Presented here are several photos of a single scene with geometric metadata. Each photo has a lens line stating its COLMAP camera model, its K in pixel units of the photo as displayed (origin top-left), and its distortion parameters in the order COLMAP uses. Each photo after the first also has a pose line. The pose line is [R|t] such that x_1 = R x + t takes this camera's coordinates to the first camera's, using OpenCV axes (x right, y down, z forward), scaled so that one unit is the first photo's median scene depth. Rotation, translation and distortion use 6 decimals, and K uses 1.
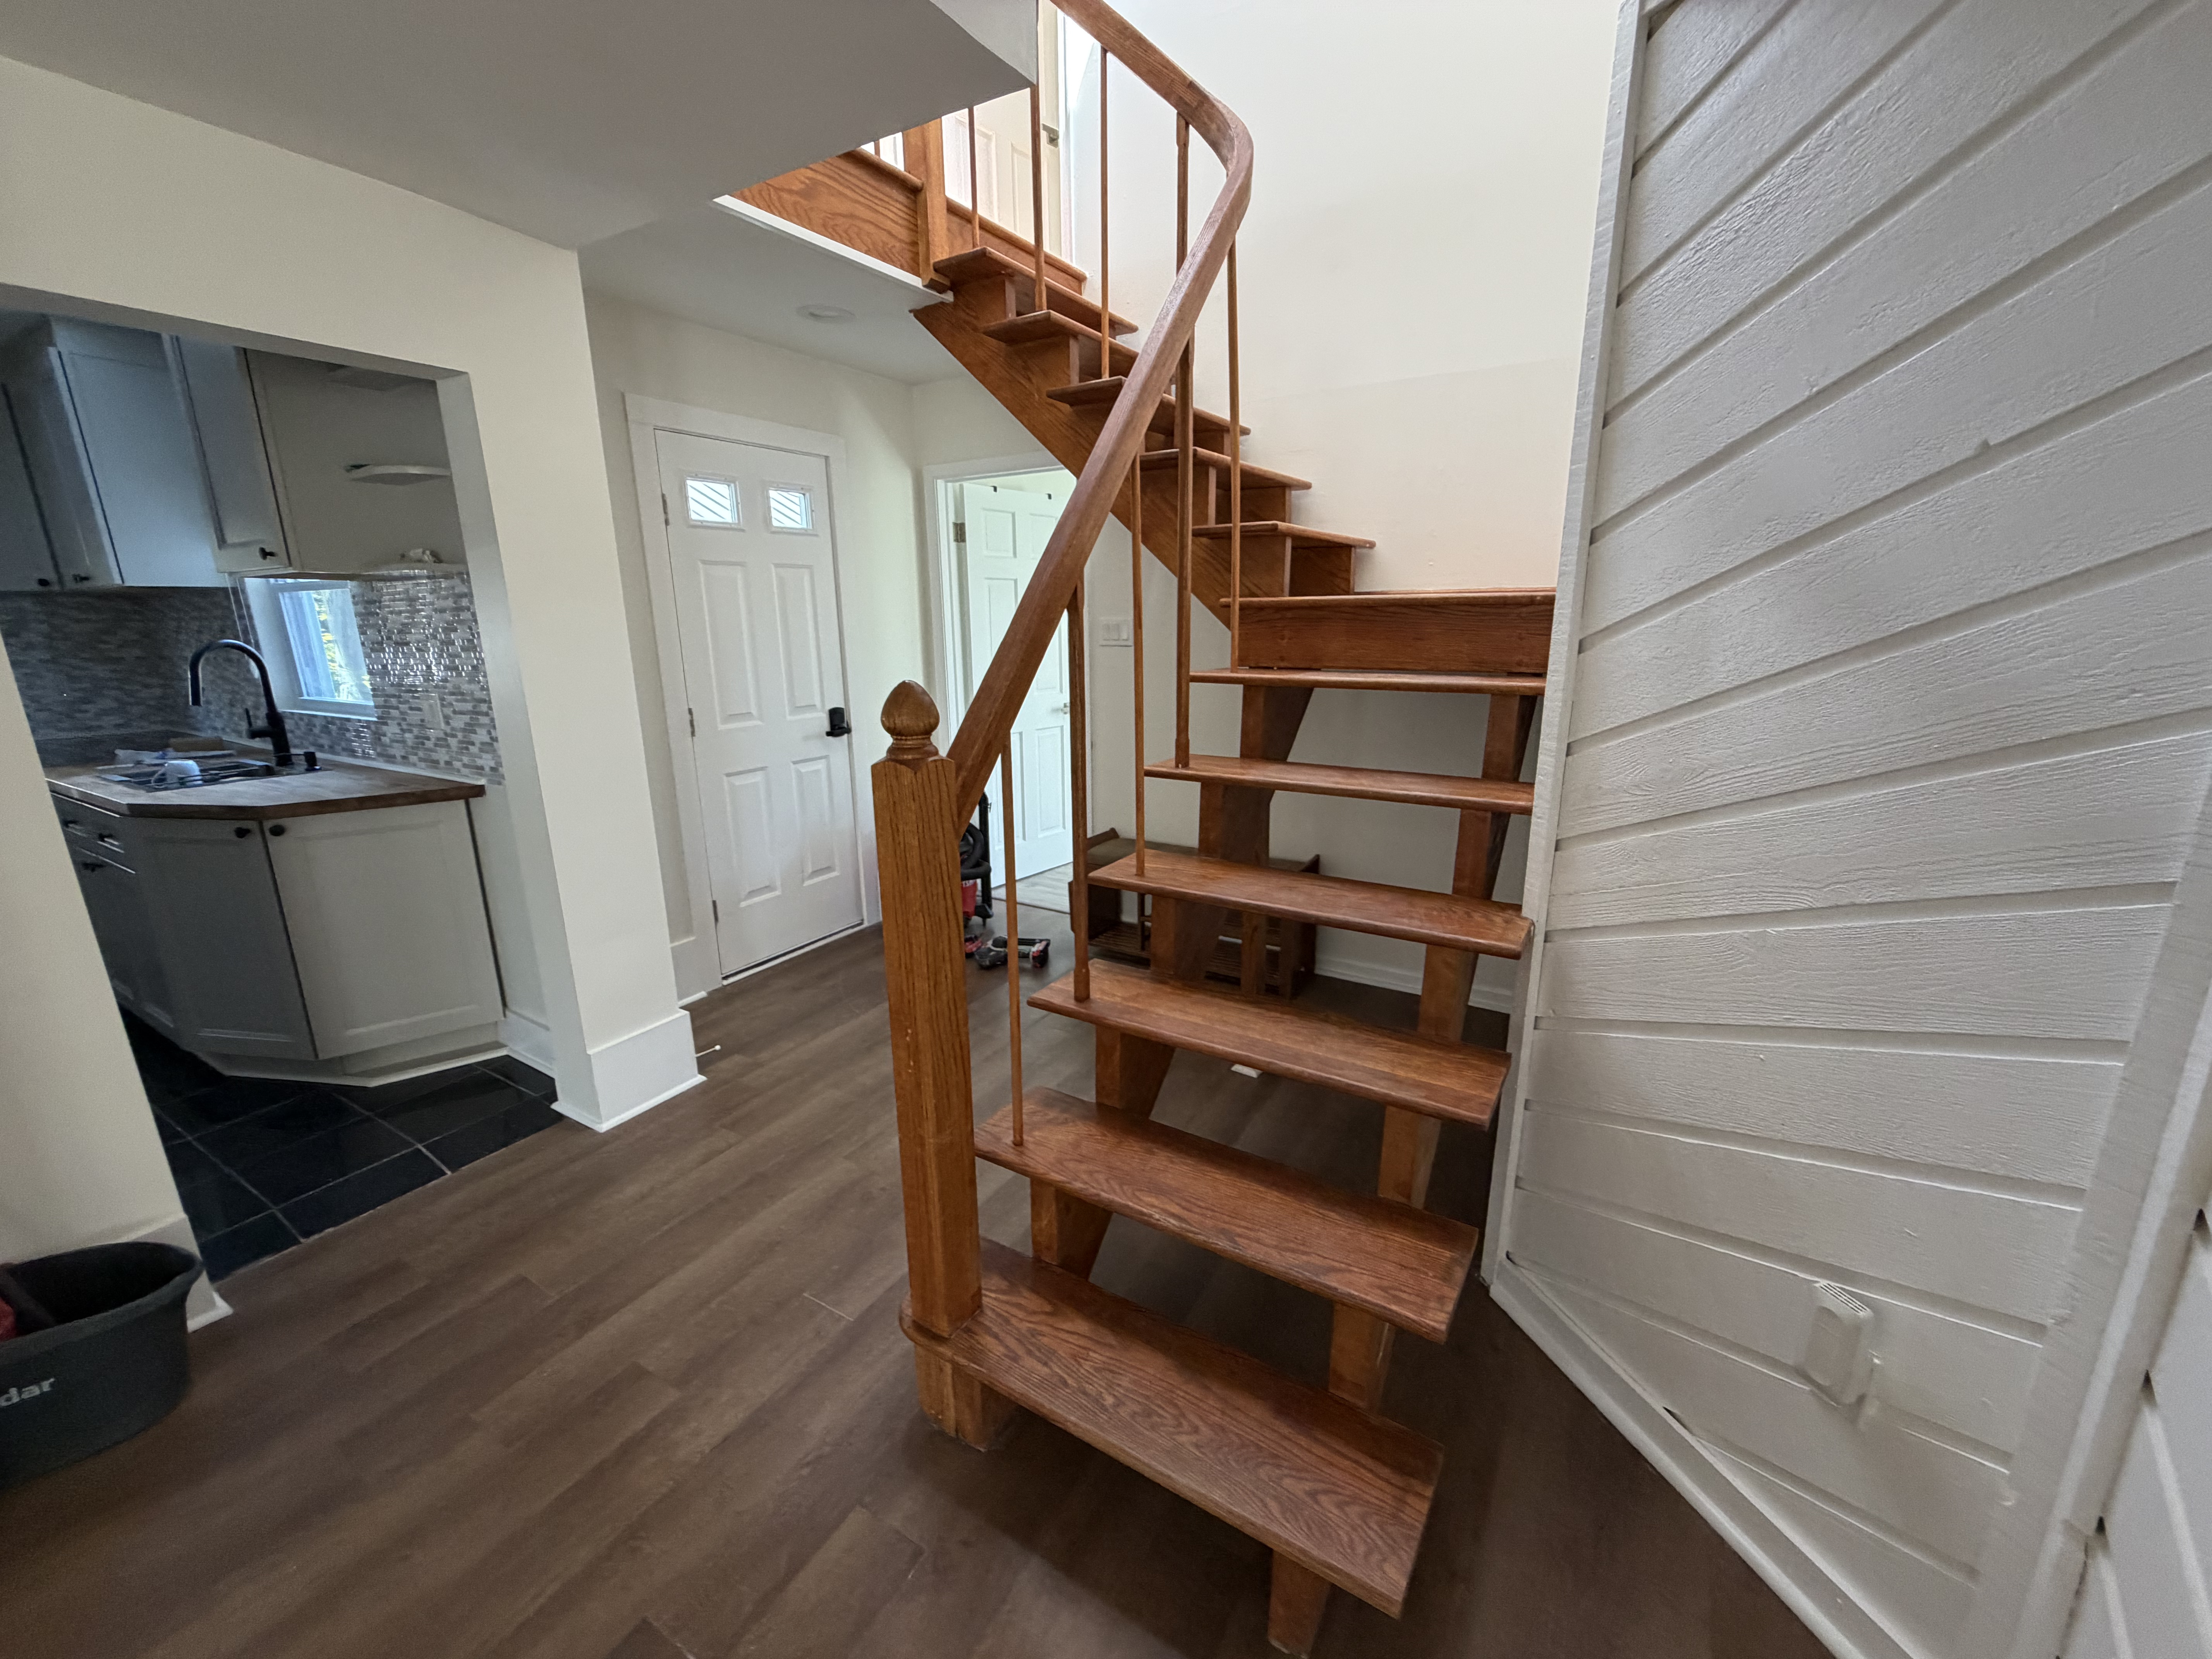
lens RADIAL K [[881.2, 0, 1098.1], [0, 881.2, 835.4], [0, 0, 1]] dist [0.000446, -0.000400]
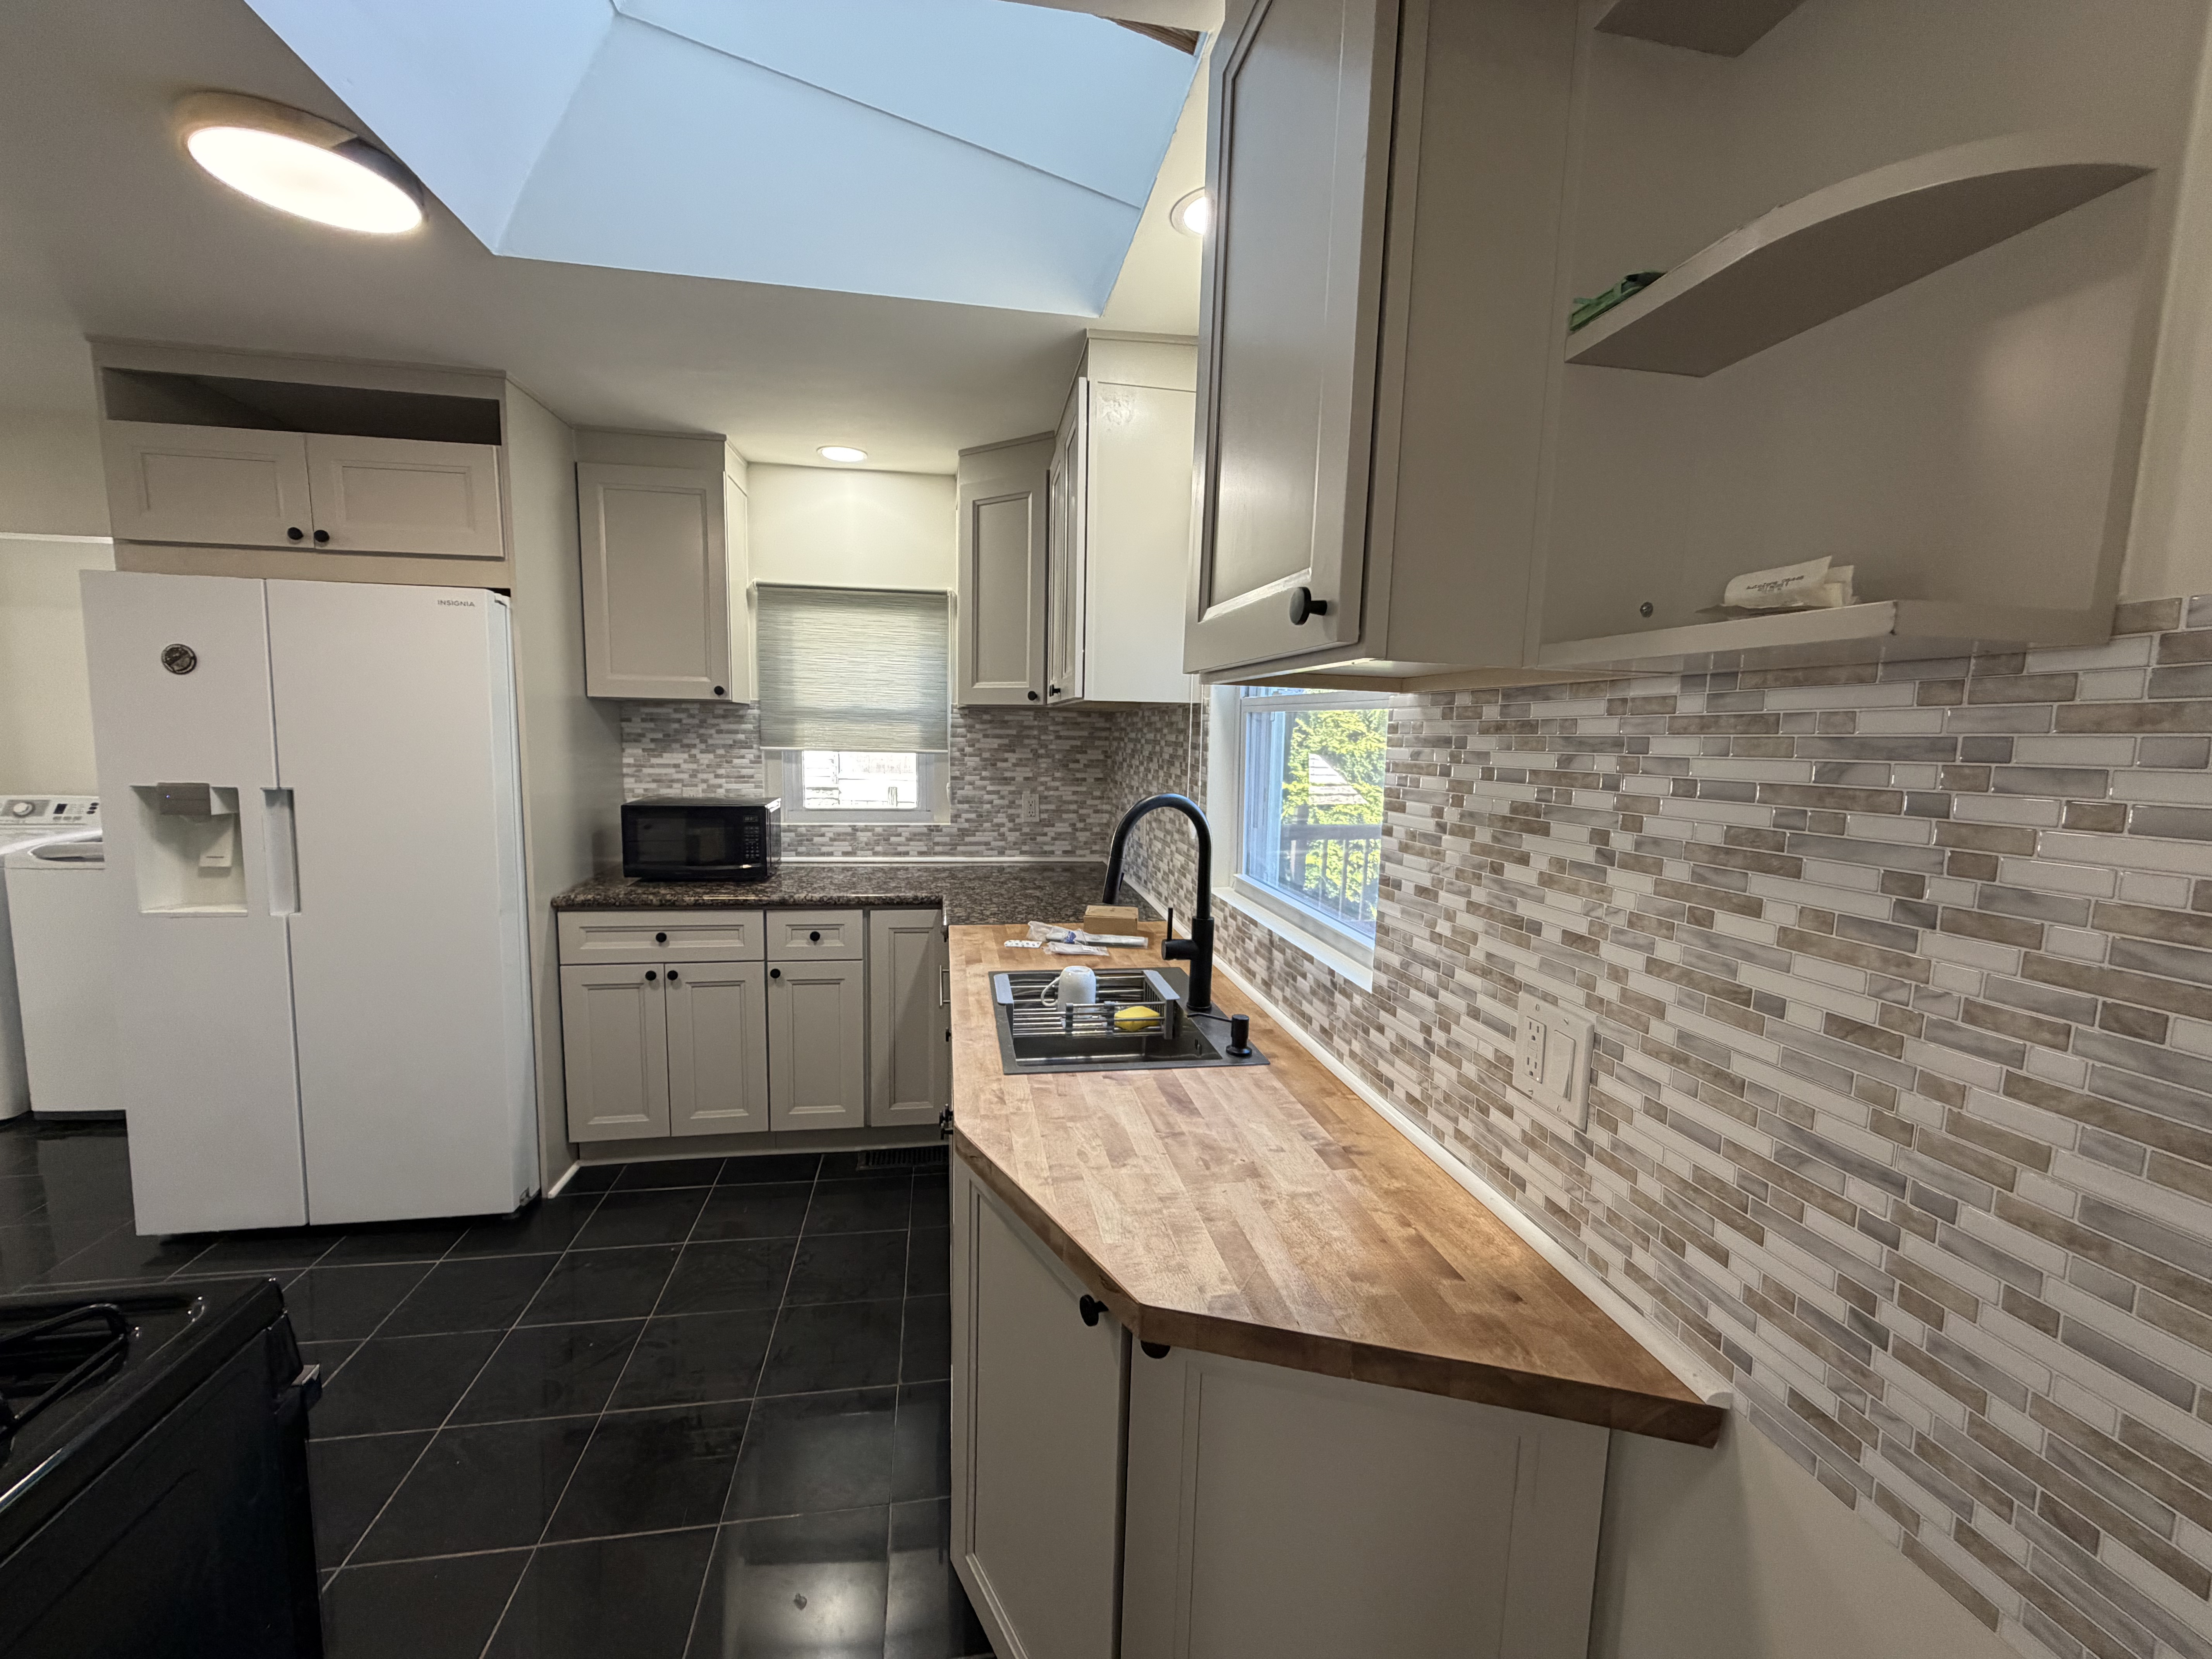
lens RADIAL K [[881.2, 0, 1098.8], [0, 881.2, 828.0], [0, 0, 1]] dist [0.000446, -0.000400]
pose [[0.654329, 0.115743, -0.747300, -0.539239], [-0.216563, 0.975508, -0.038533, -0.153626], [0.724537, 0.187051, 0.663369, 0.540226]]
